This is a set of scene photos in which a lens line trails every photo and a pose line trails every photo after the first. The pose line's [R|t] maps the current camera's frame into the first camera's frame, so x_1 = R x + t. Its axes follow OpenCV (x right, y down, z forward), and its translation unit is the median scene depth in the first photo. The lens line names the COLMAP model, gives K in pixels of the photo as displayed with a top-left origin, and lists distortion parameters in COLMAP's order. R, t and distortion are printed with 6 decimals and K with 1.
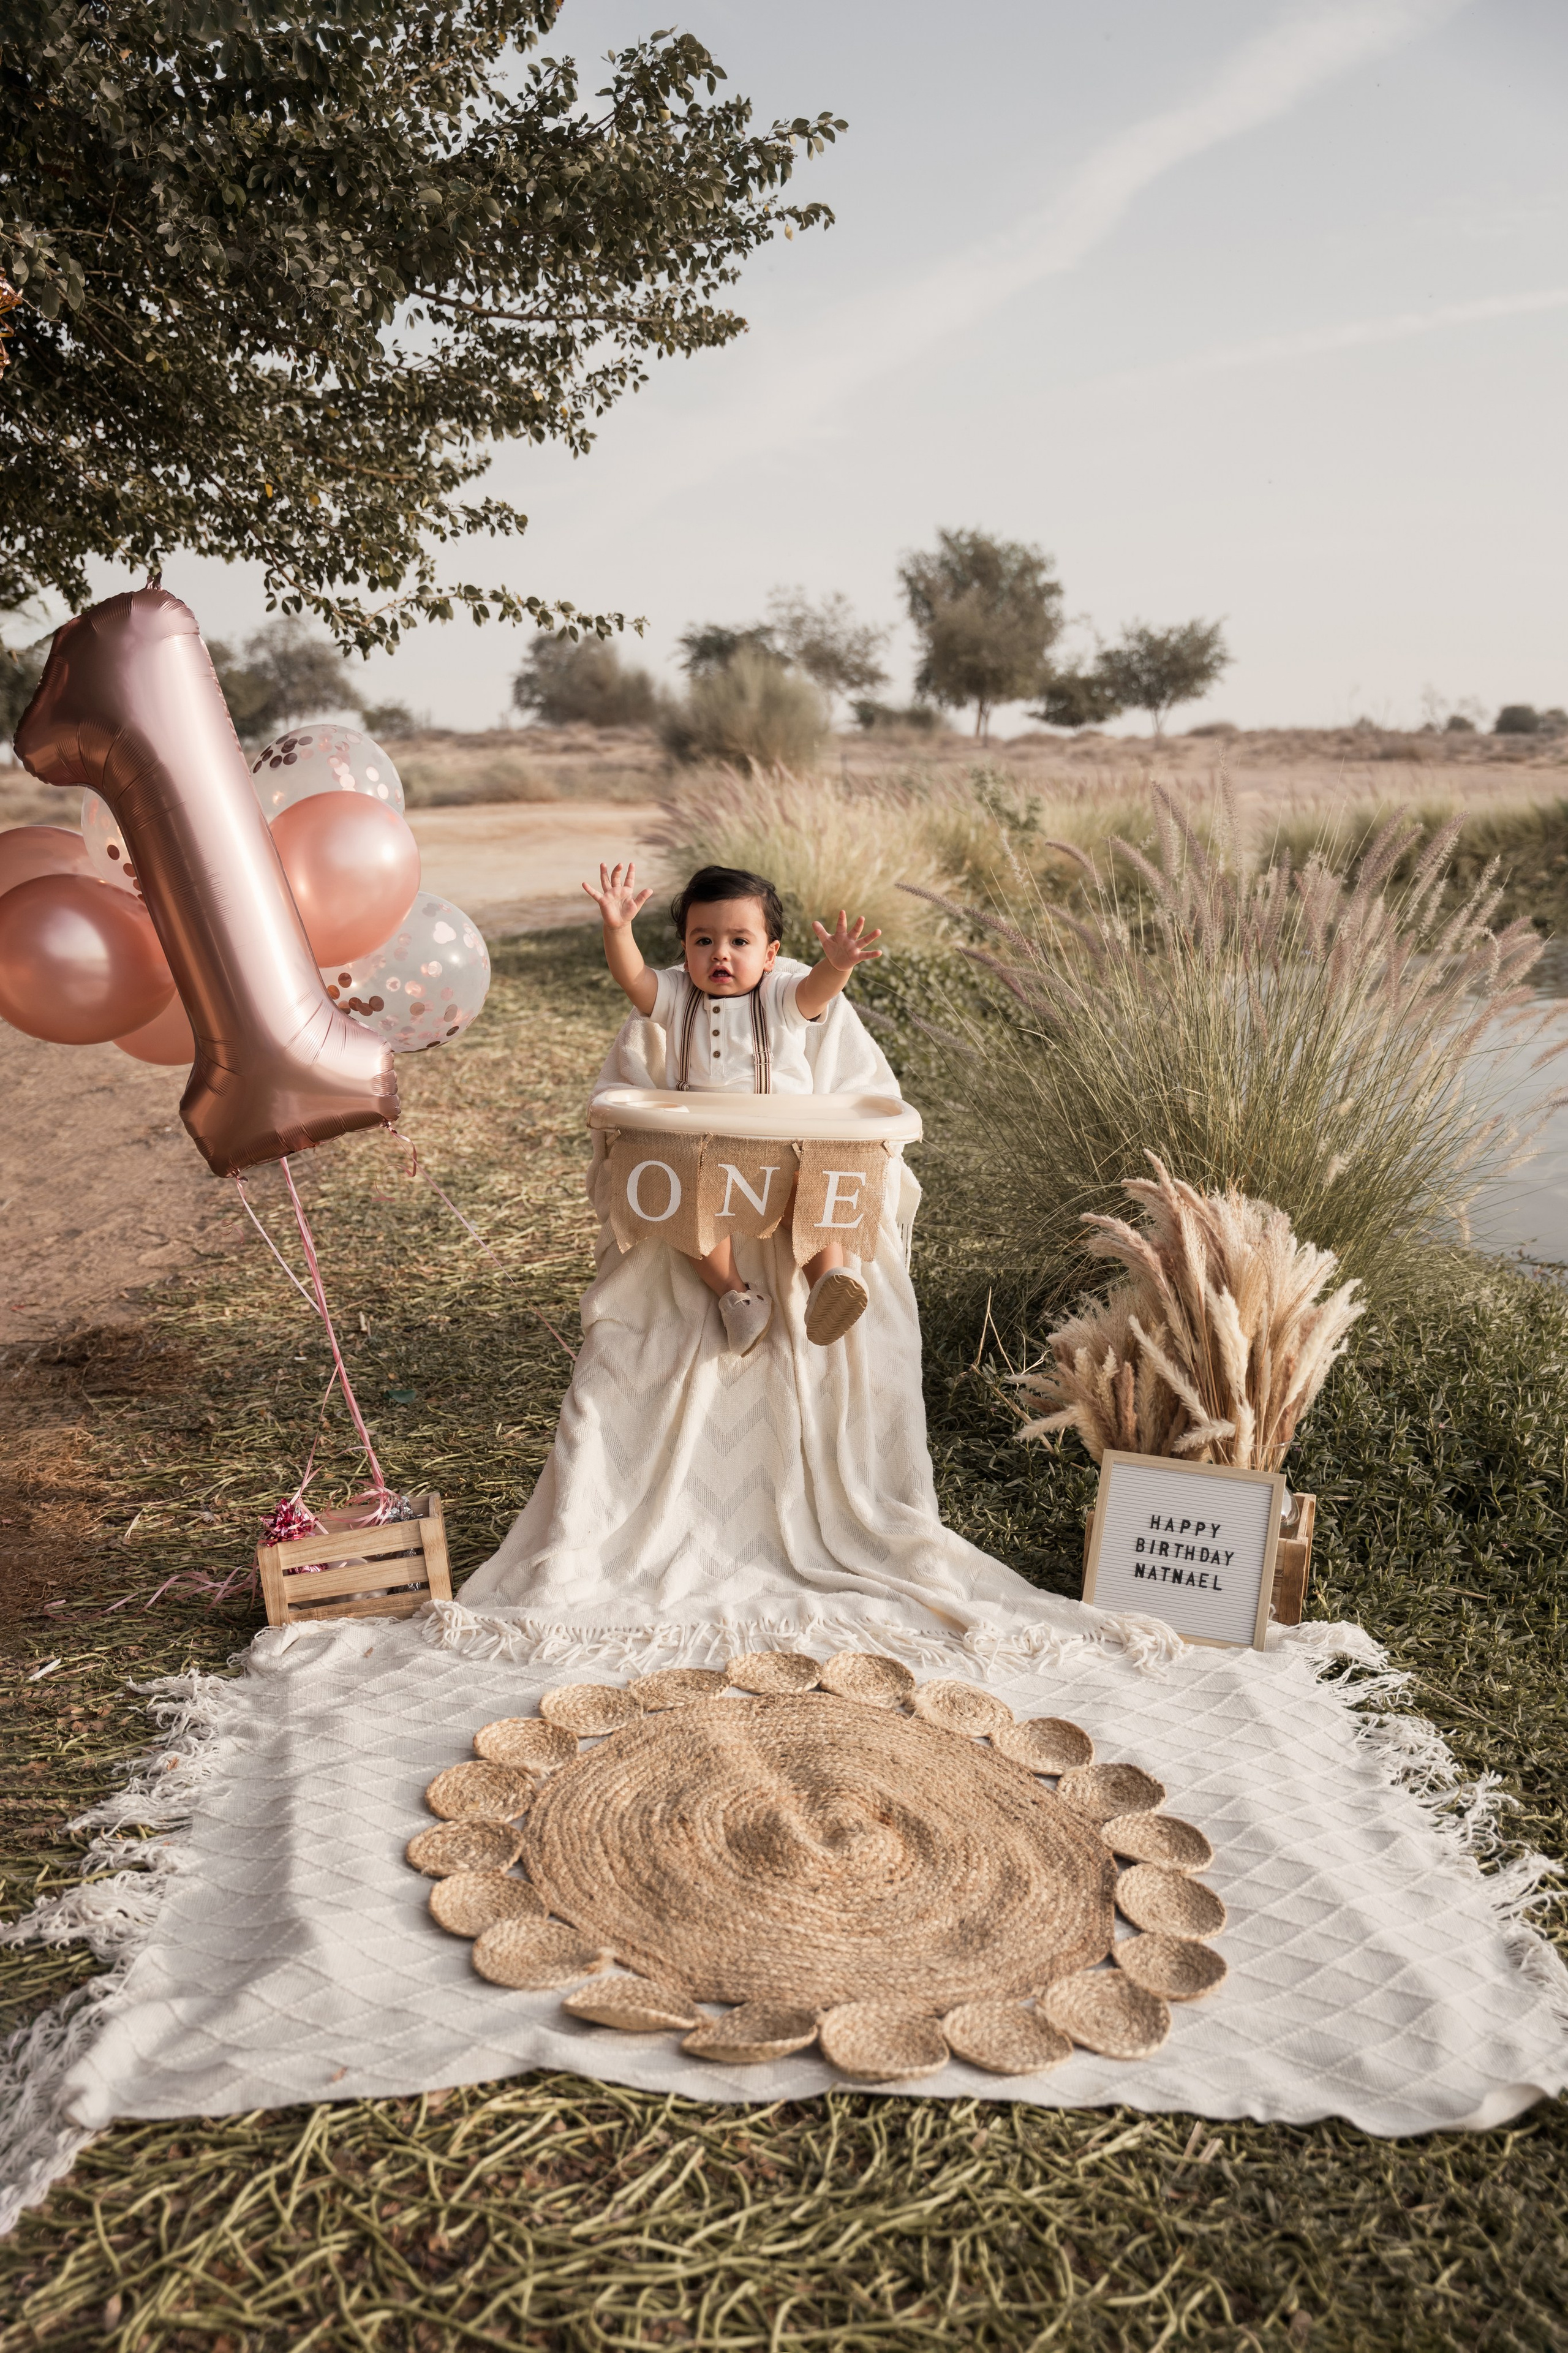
lens RADIAL K [[2096.9, 0, 766.6], [0, 2096.9, 1192.7], [0, 0, 1]] dist [-0.053028, 0.074286]
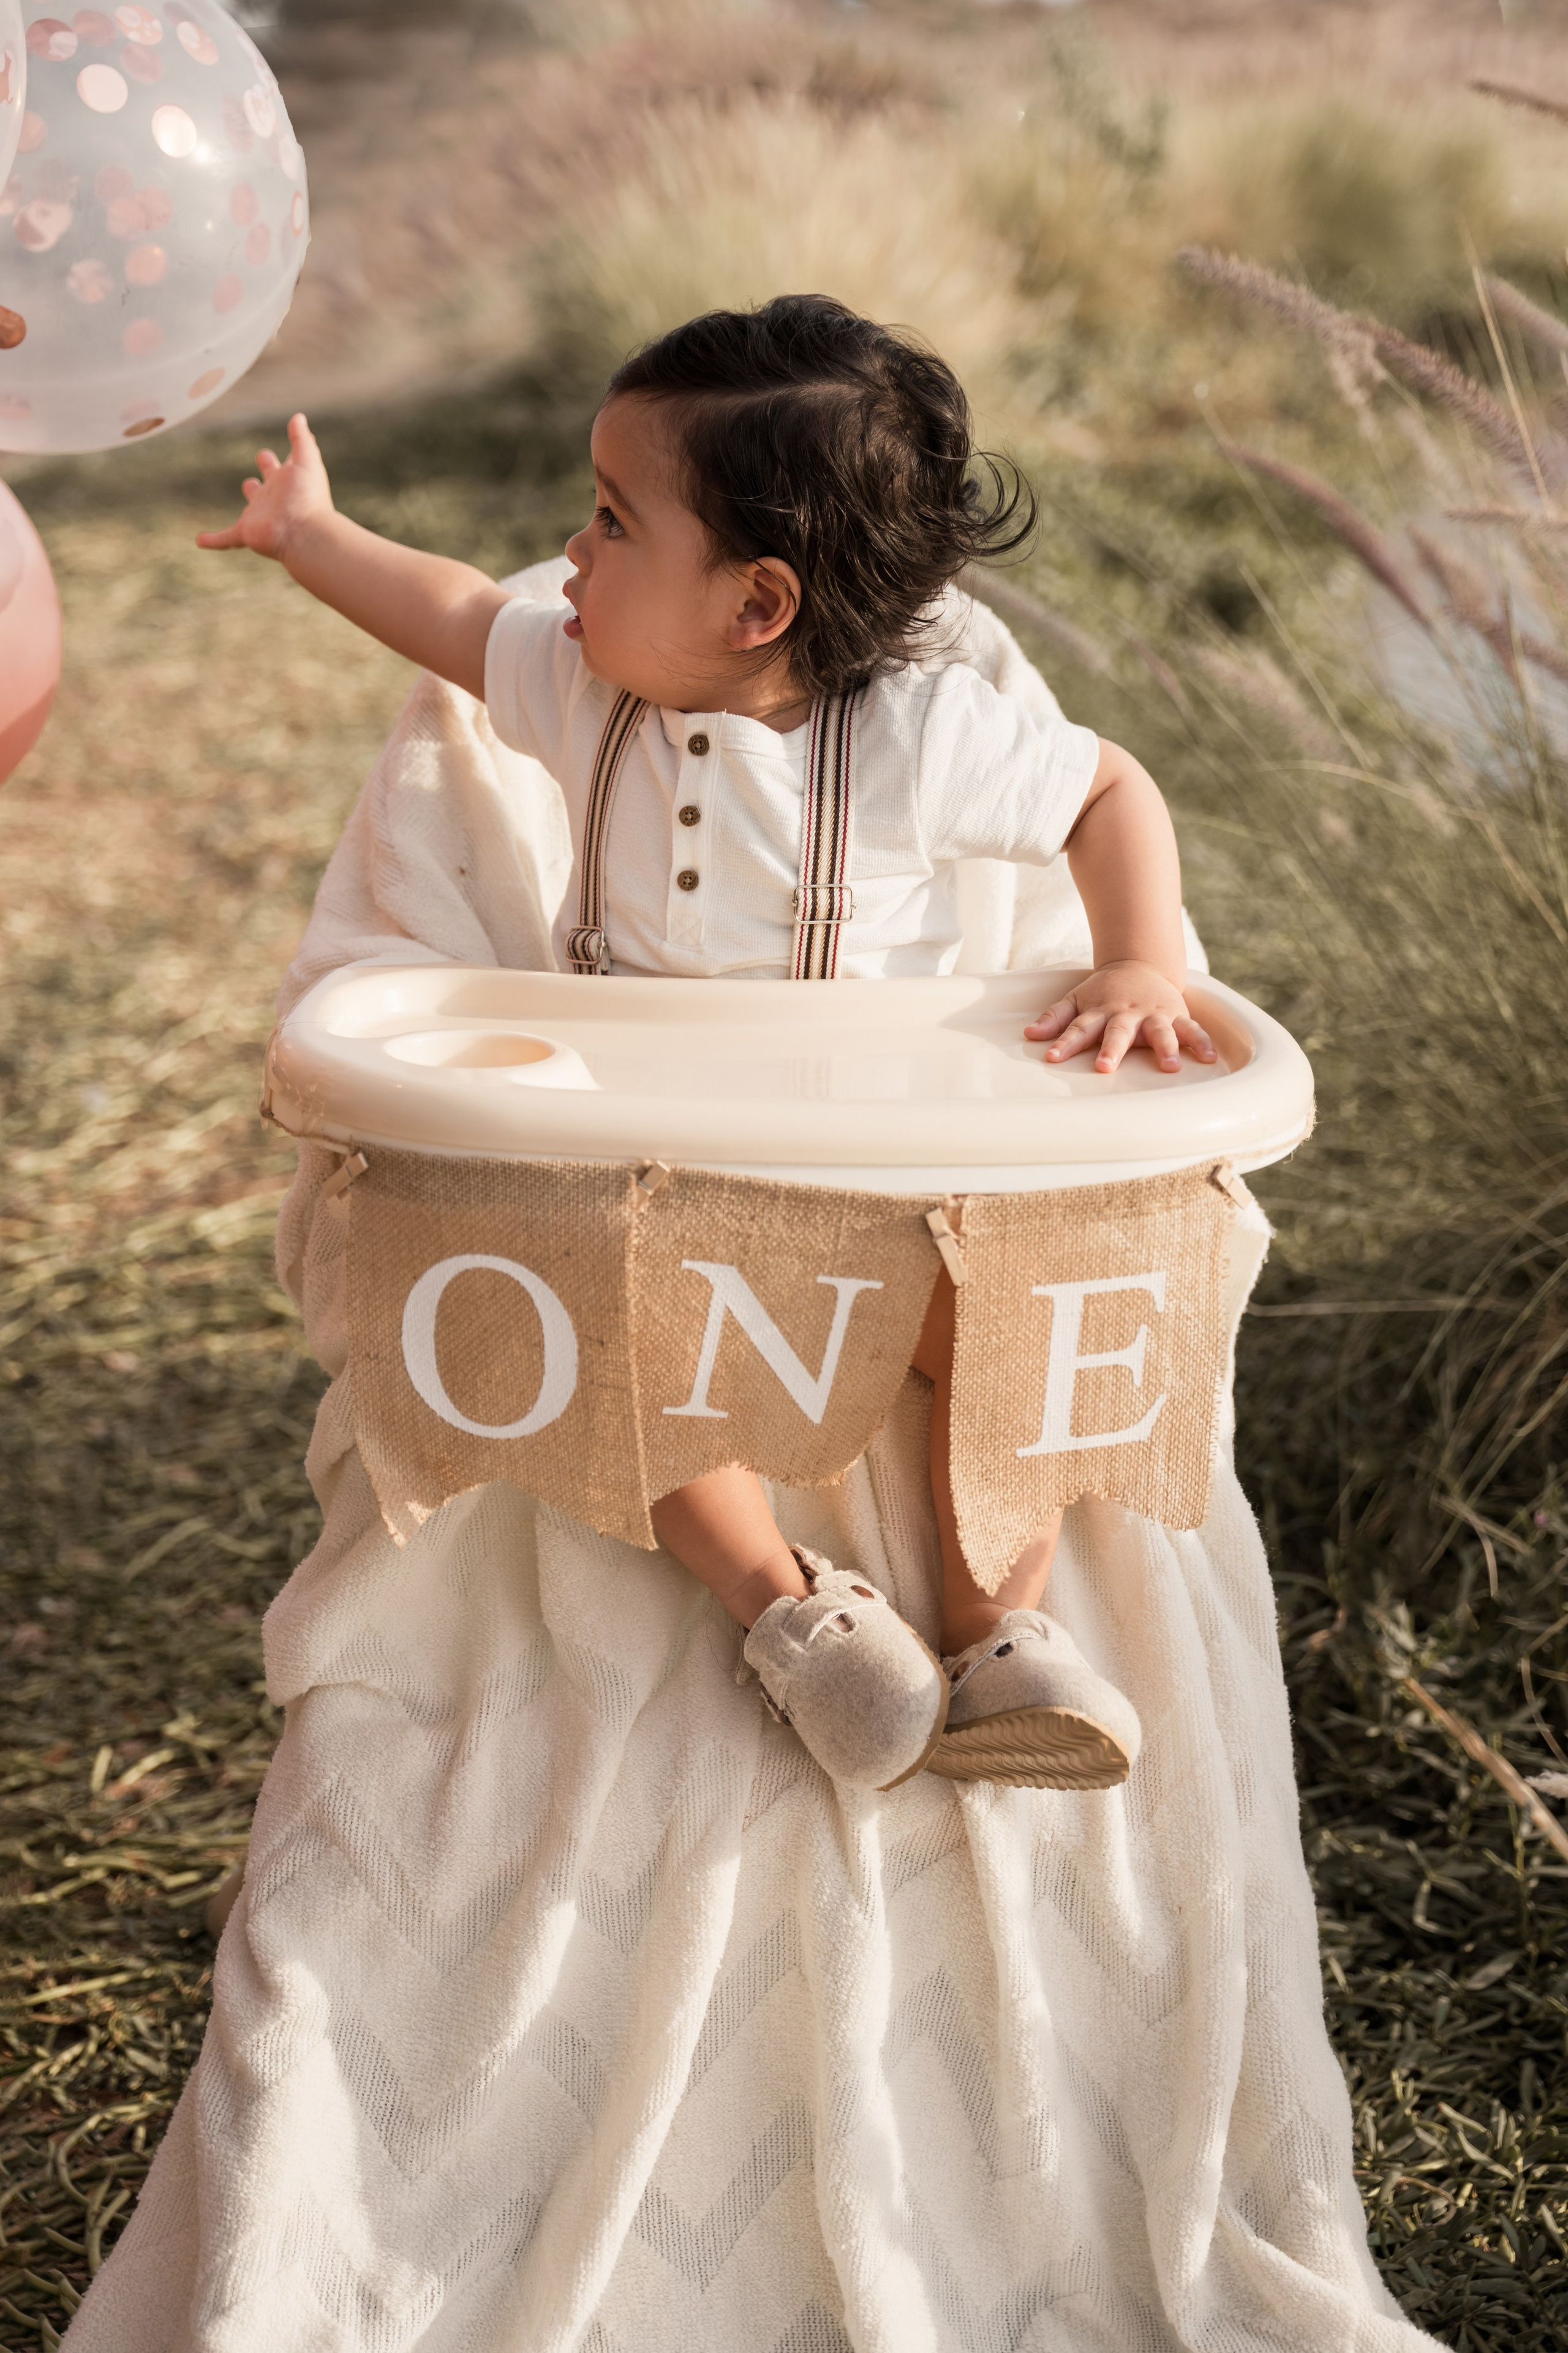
lens RADIAL K [[3258.7, 0, 792.2], [0, 3258.7, 1140.3], [0, 0, 1]] dist [0.138386, 0.000000]
pose [[0.999144, -0.026432, 0.031821, -0.020448], [0.023204, 0.994928, 0.097873, -0.071539], [-0.034246, -0.097051, 0.994690, 0.489255]]
